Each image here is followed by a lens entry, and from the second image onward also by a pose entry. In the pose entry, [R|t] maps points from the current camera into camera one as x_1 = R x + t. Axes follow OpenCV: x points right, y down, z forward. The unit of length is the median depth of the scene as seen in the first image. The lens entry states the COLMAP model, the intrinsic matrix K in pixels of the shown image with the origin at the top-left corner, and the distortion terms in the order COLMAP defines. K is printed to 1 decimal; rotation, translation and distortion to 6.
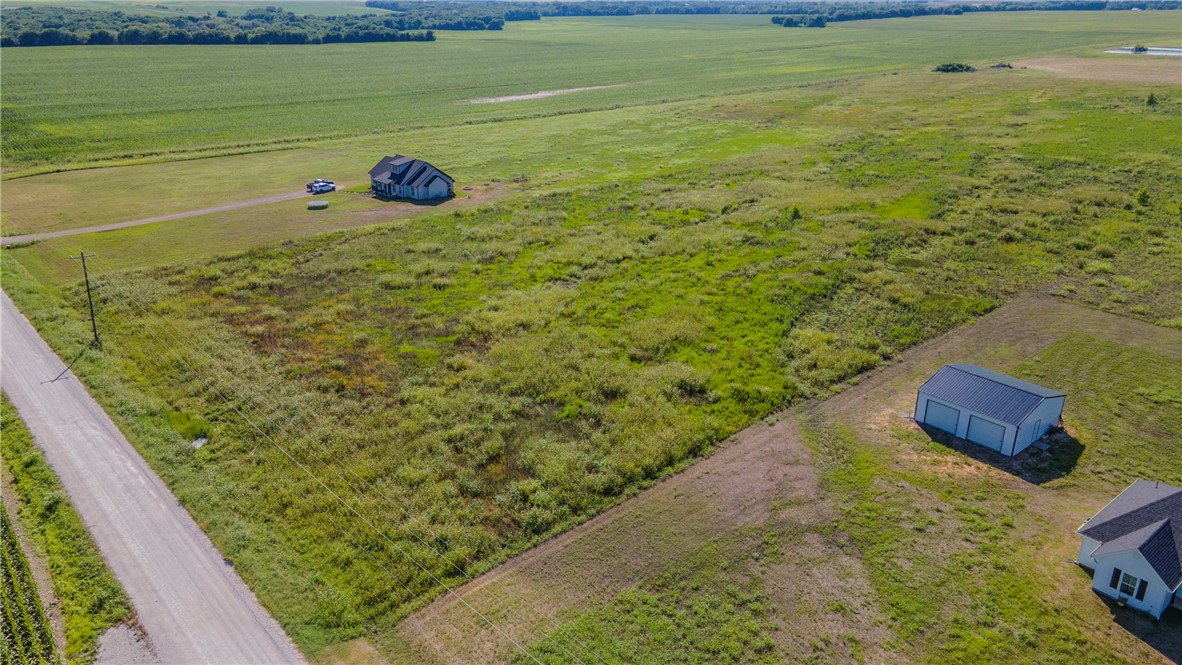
lens RADIAL K [[858.6, 0, 586.0], [0, 858.6, 331.9], [0, 0, 1]] dist [0.041396, -0.001836]
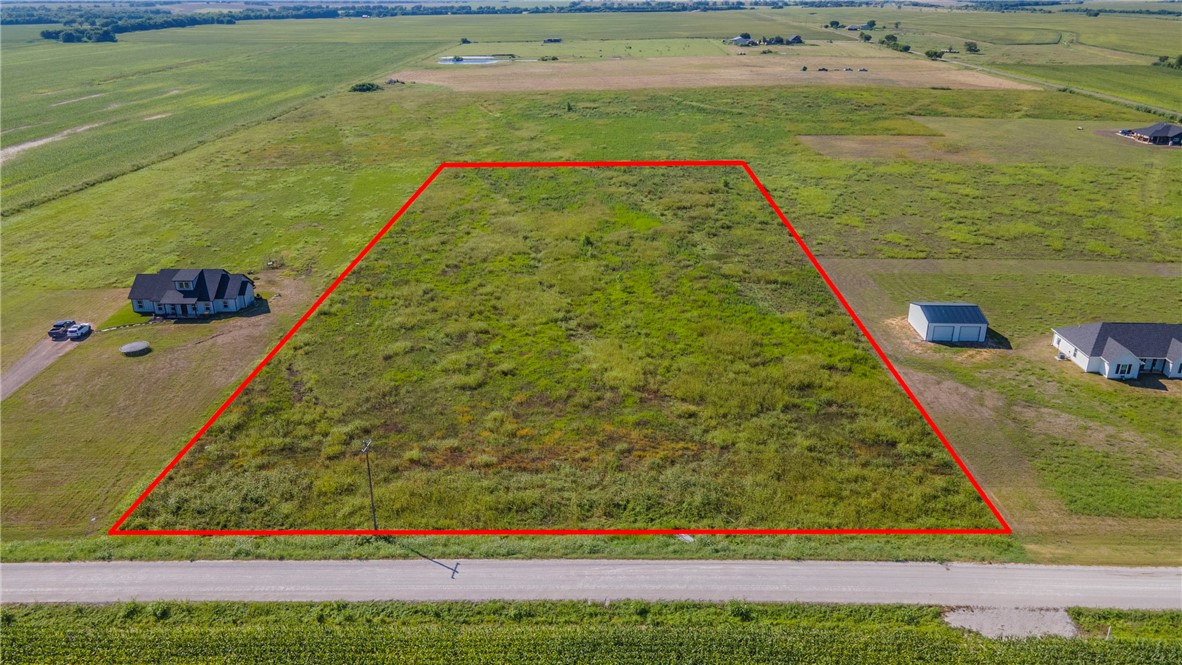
lens RADIAL K [[858.6, 0, 586.0], [0, 858.6, 331.9], [0, 0, 1]] dist [0.041396, -0.001836]
pose [[0.679897, -0.277748, 0.678672, -0.830801], [0.276223, 0.954328, 0.113839, -0.199234], [-0.679294, 0.110066, 0.725566, 0.154872]]
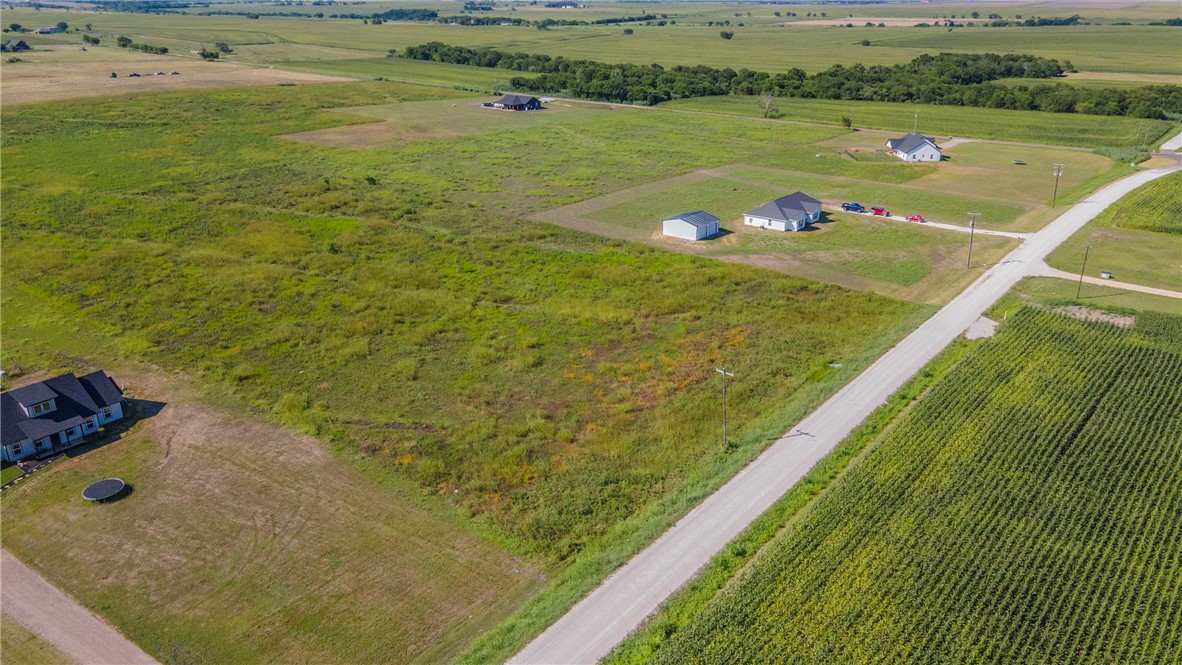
lens RADIAL K [[858.6, 0, 586.0], [0, 858.6, 331.9], [0, 0, 1]] dist [0.041396, -0.001836]
pose [[-0.160928, -0.370098, 0.914948, -1.251634], [0.367301, 0.837986, 0.403571, -0.516472], [-0.916074, 0.401007, 0.001082, 0.946376]]
